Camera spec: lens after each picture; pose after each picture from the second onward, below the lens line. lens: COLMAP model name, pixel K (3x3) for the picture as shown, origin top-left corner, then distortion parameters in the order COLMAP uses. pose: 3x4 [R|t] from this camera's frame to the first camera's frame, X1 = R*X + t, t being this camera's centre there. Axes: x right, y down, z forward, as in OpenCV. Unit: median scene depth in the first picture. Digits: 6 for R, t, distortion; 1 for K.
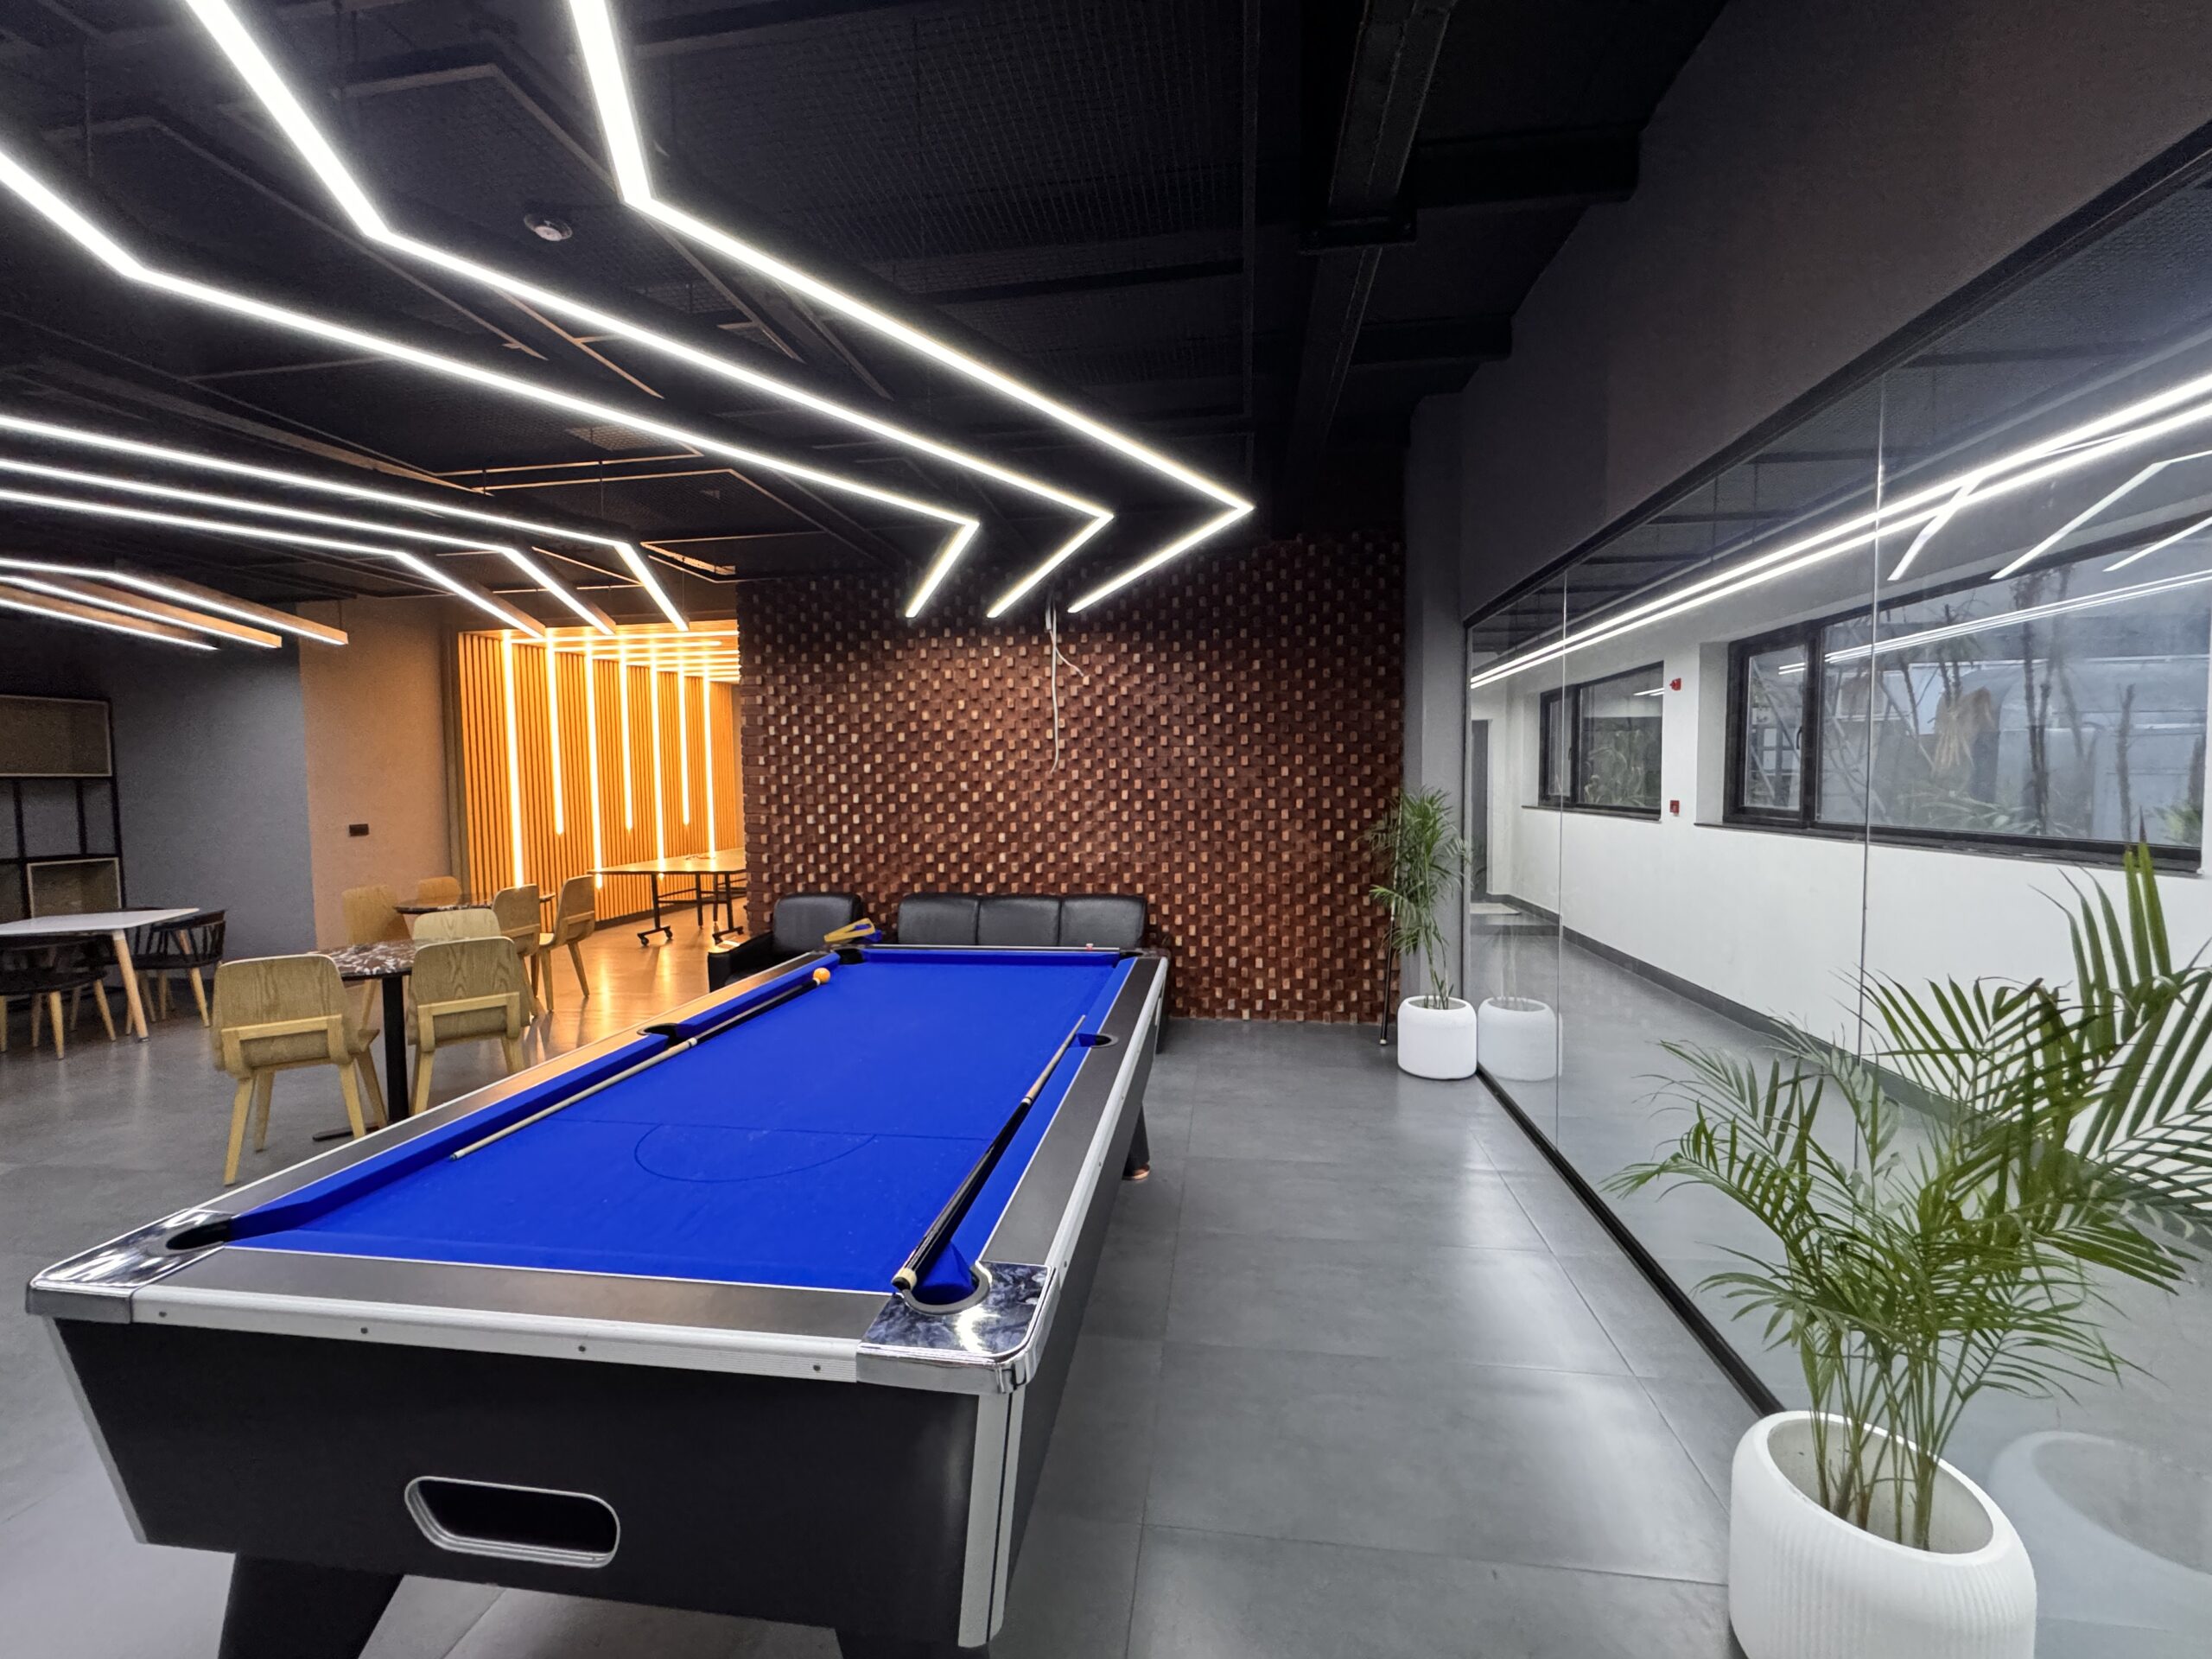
lens RADIAL K [[883.3, 0, 1103.0], [0, 883.3, 827.2], [0, 0, 1]] dist [-0.004091, -0.000340]
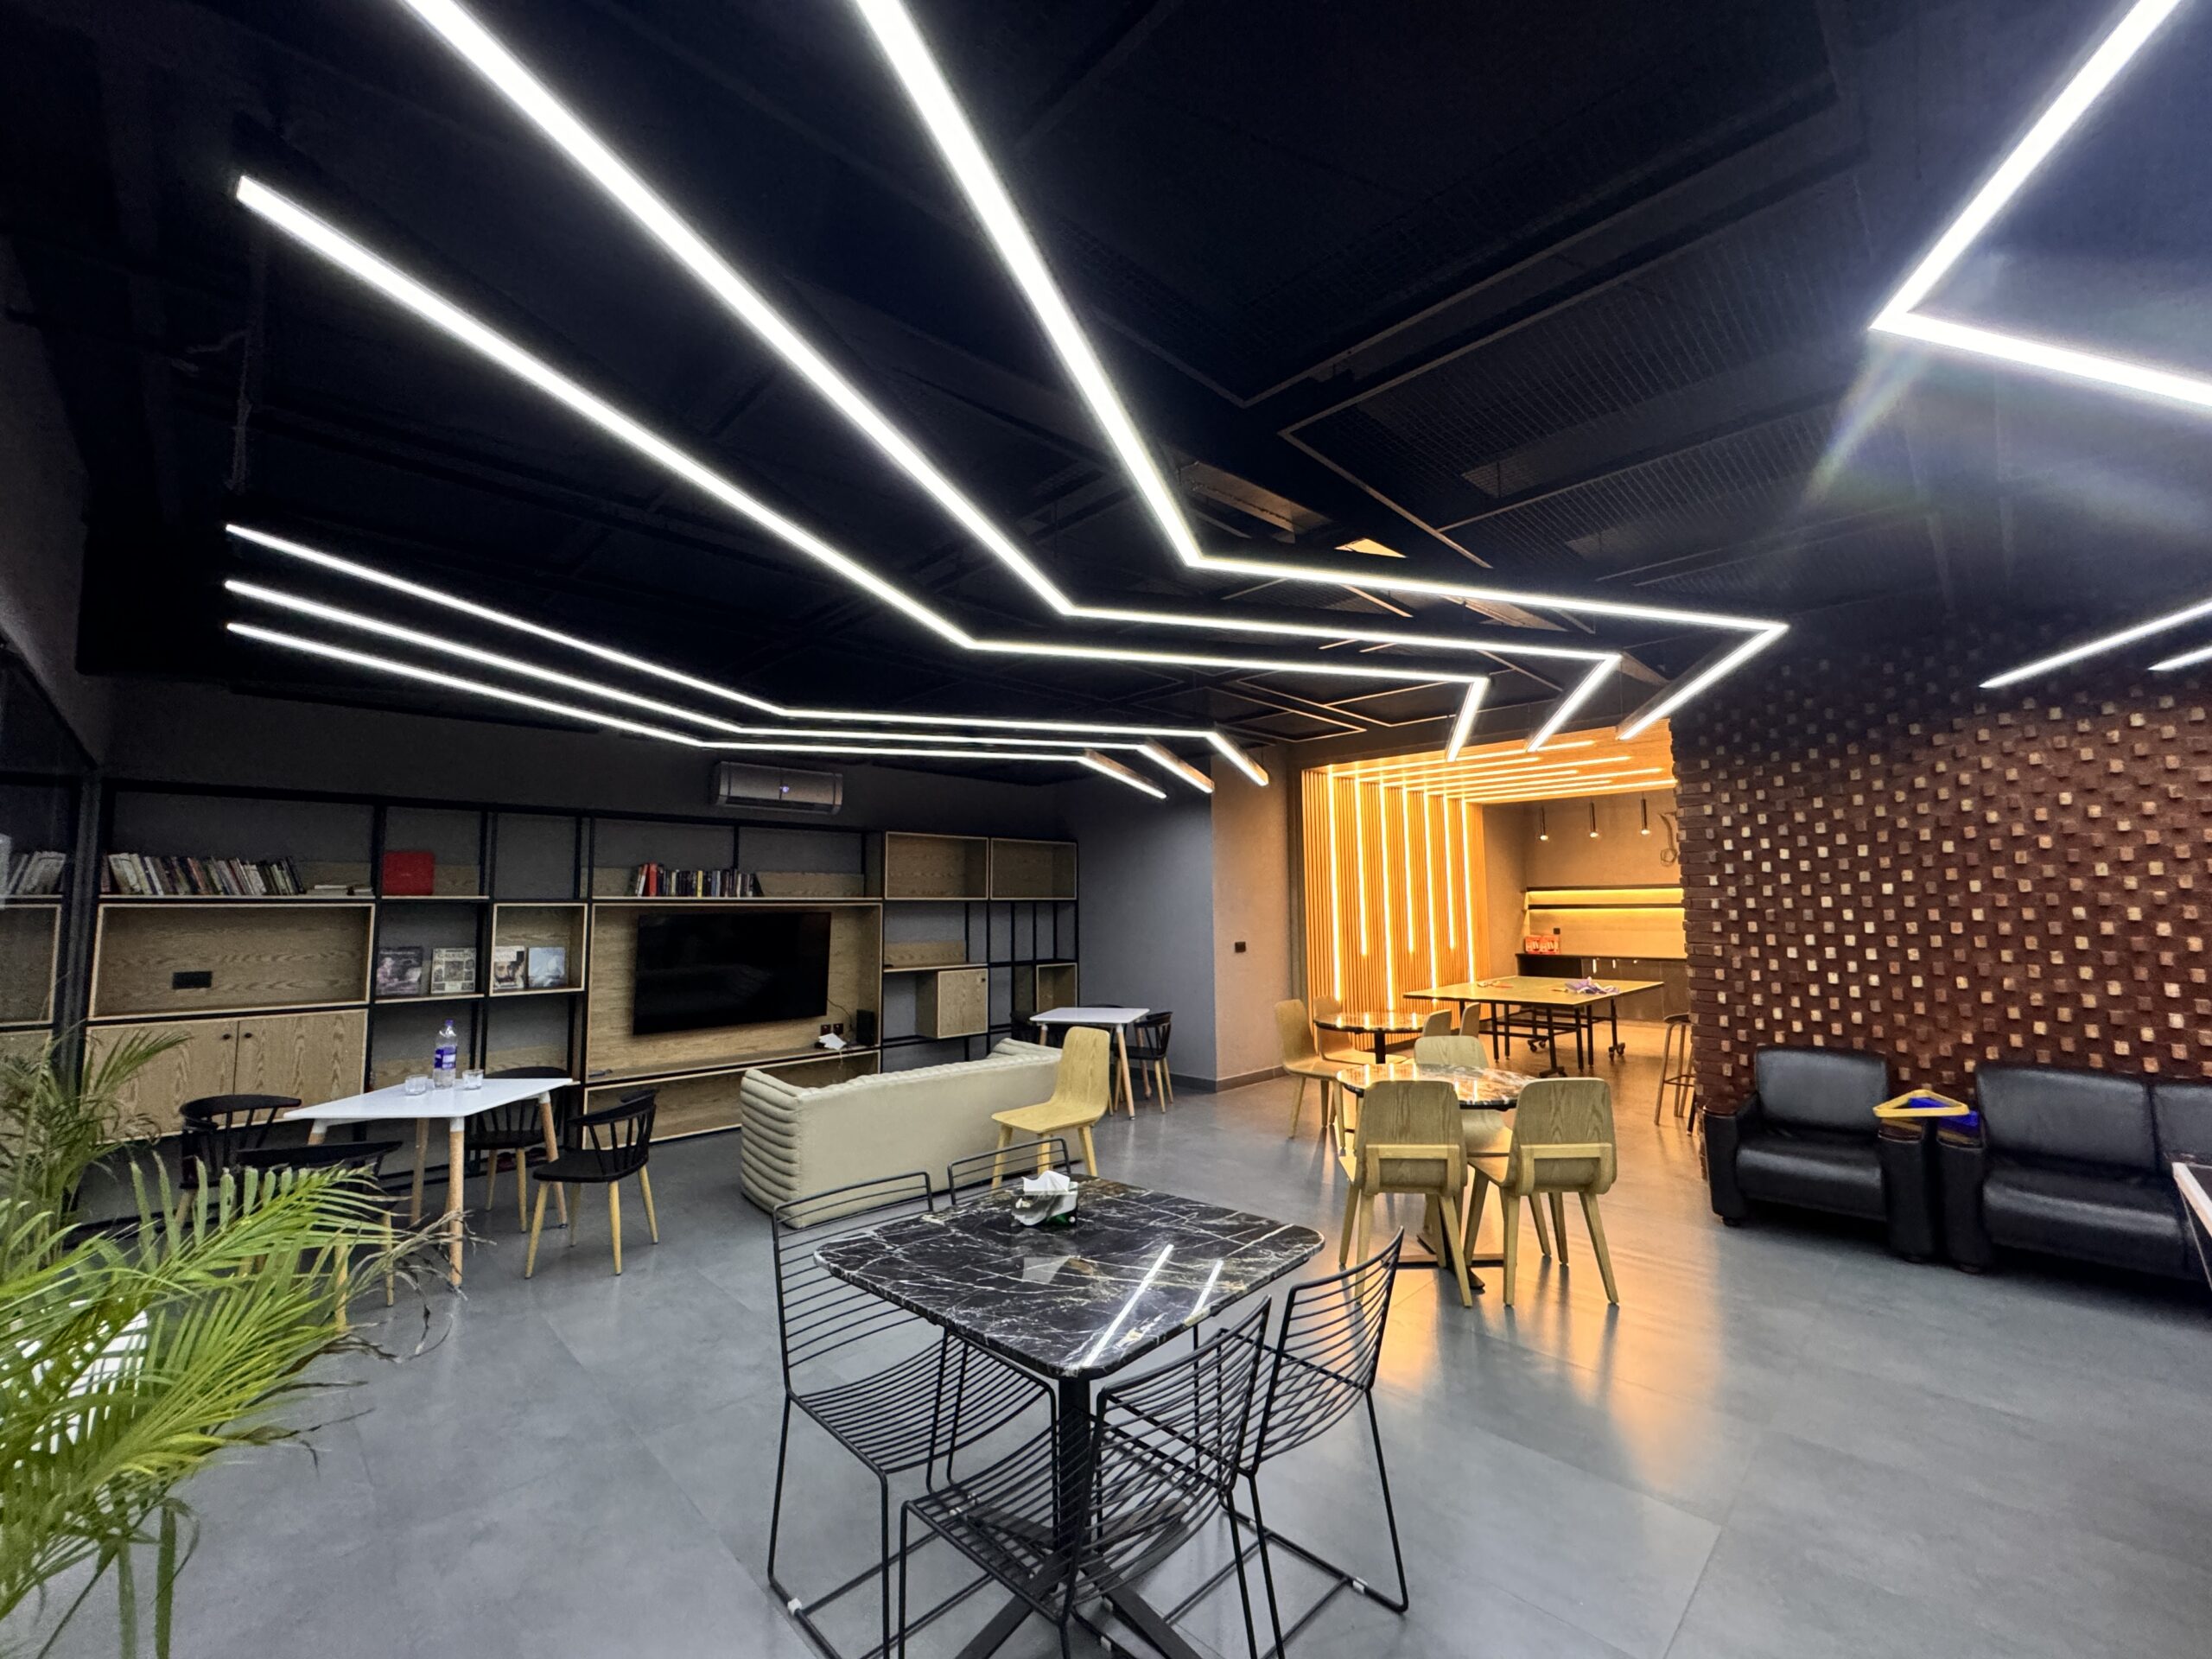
lens RADIAL K [[883.3, 0, 1099.0], [0, 883.3, 829.1], [0, 0, 1]] dist [-0.004091, -0.000340]
pose [[0.803860, -0.048170, -0.592865, -0.360782], [-0.033535, 0.991460, -0.126025, 0.002056], [0.593872, 0.121188, 0.795380, -0.030906]]
